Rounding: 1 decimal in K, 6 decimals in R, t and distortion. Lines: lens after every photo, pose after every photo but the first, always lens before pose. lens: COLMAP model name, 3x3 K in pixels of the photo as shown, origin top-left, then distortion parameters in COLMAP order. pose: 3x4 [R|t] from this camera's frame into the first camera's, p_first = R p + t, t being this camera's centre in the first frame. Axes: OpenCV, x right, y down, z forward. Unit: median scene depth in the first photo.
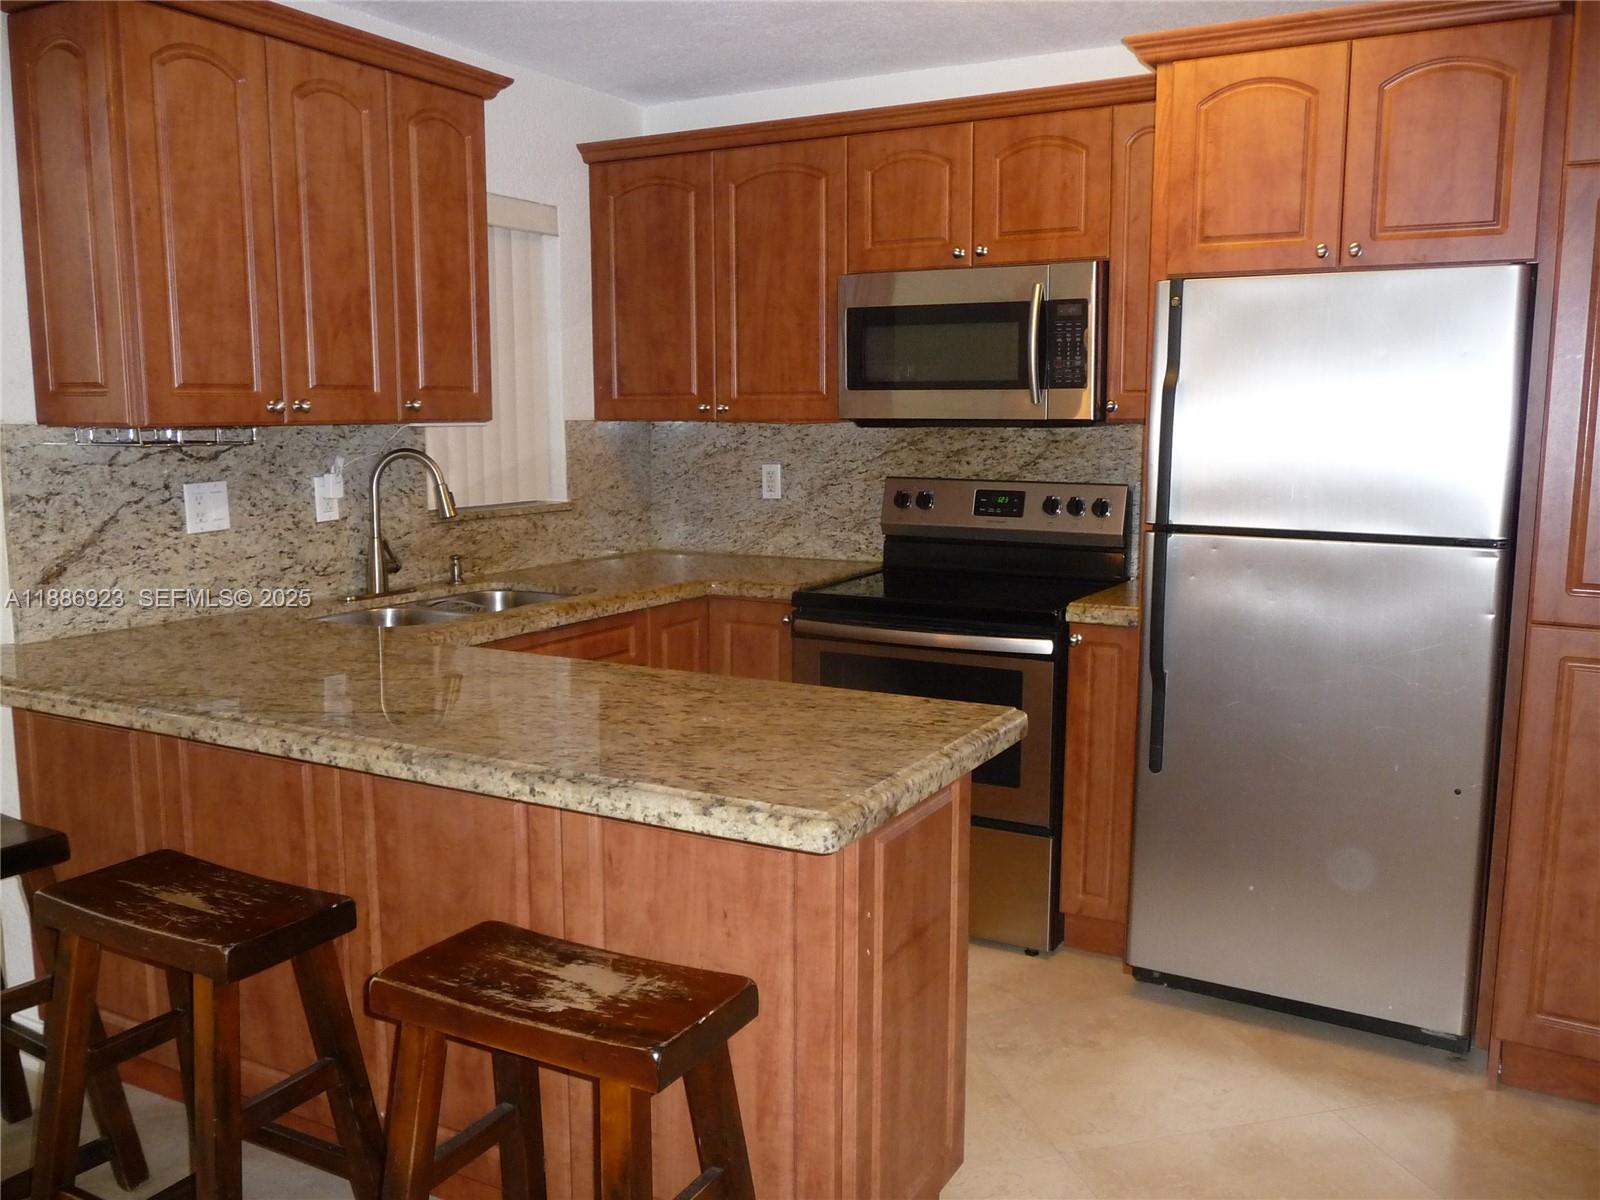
lens RADIAL K [[1369.0, 0, 806.8], [0, 1369.0, 630.1], [0, 0, 1]] dist [-0.045382, 0.039159]
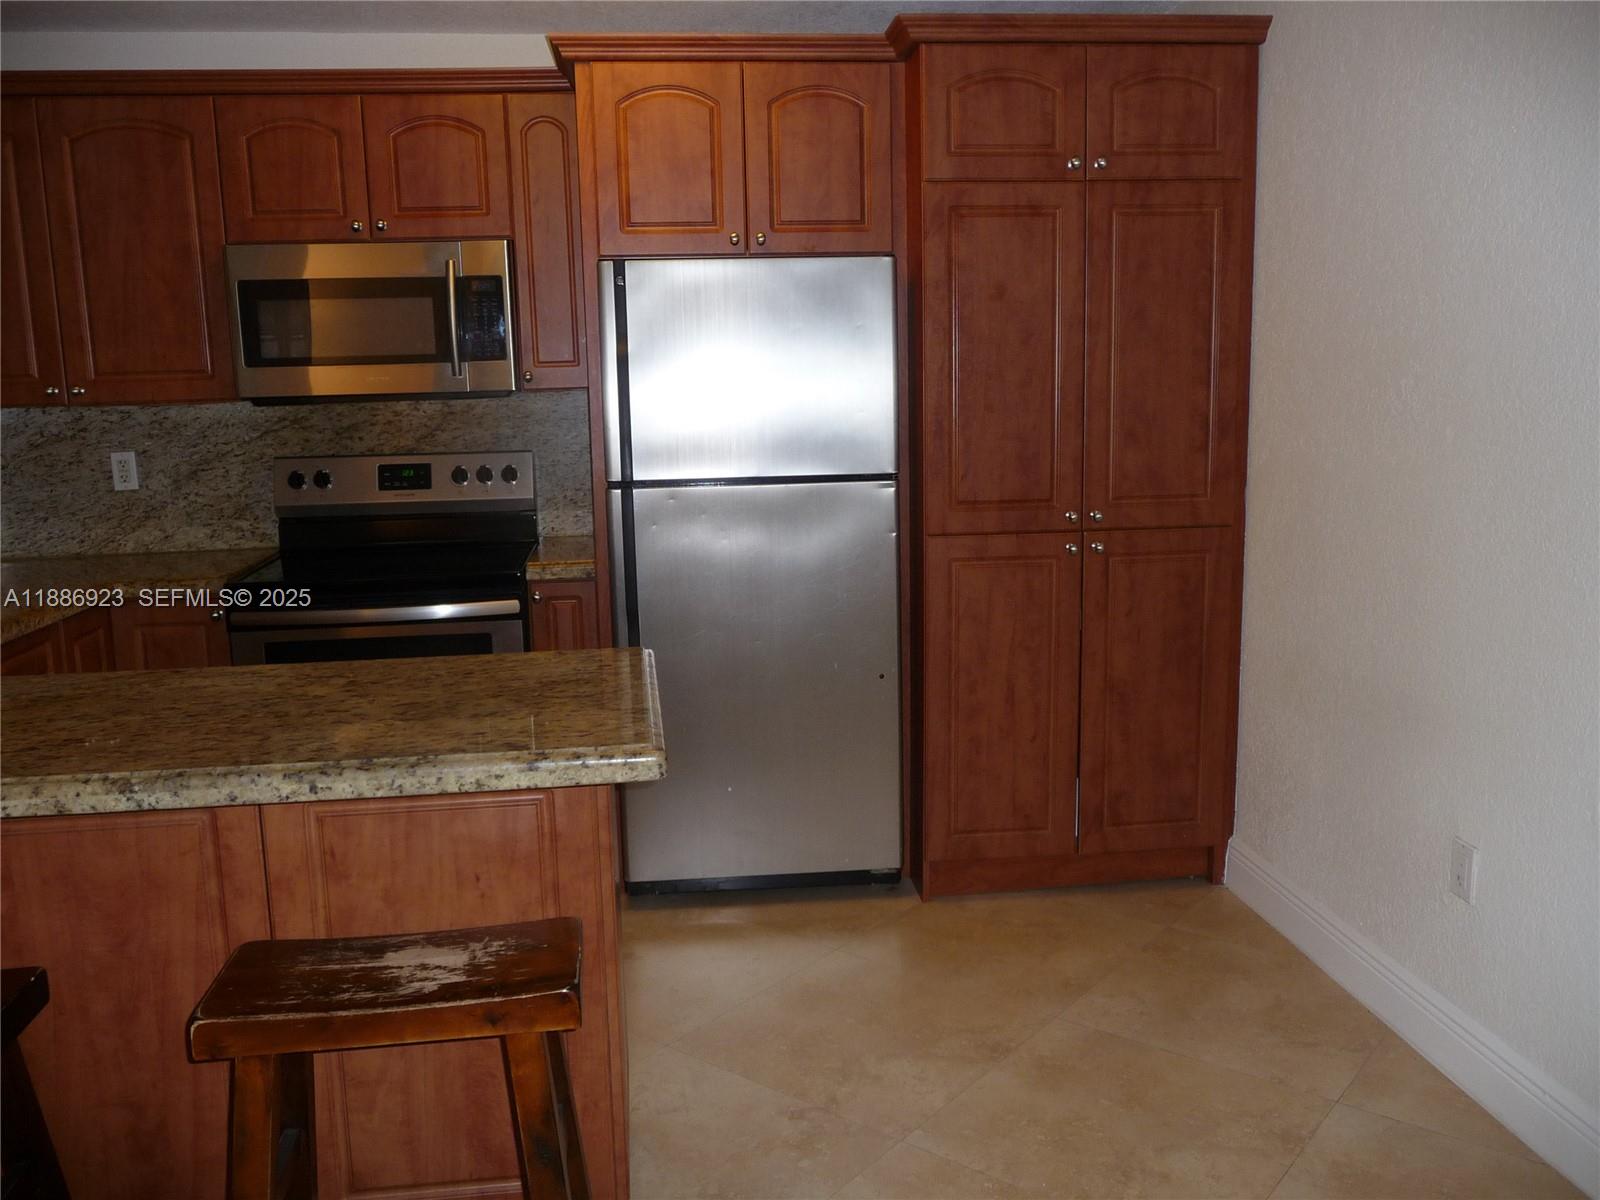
lens RADIAL K [[1369.0, 0, 806.8], [0, 1369.0, 630.1], [0, 0, 1]] dist [-0.045382, 0.039159]
pose [[0.798011, -0.128671, 0.588746, -0.301097], [0.117704, 0.991404, 0.057131, -0.003593], [-0.591036, 0.023706, 0.806297, 0.017737]]
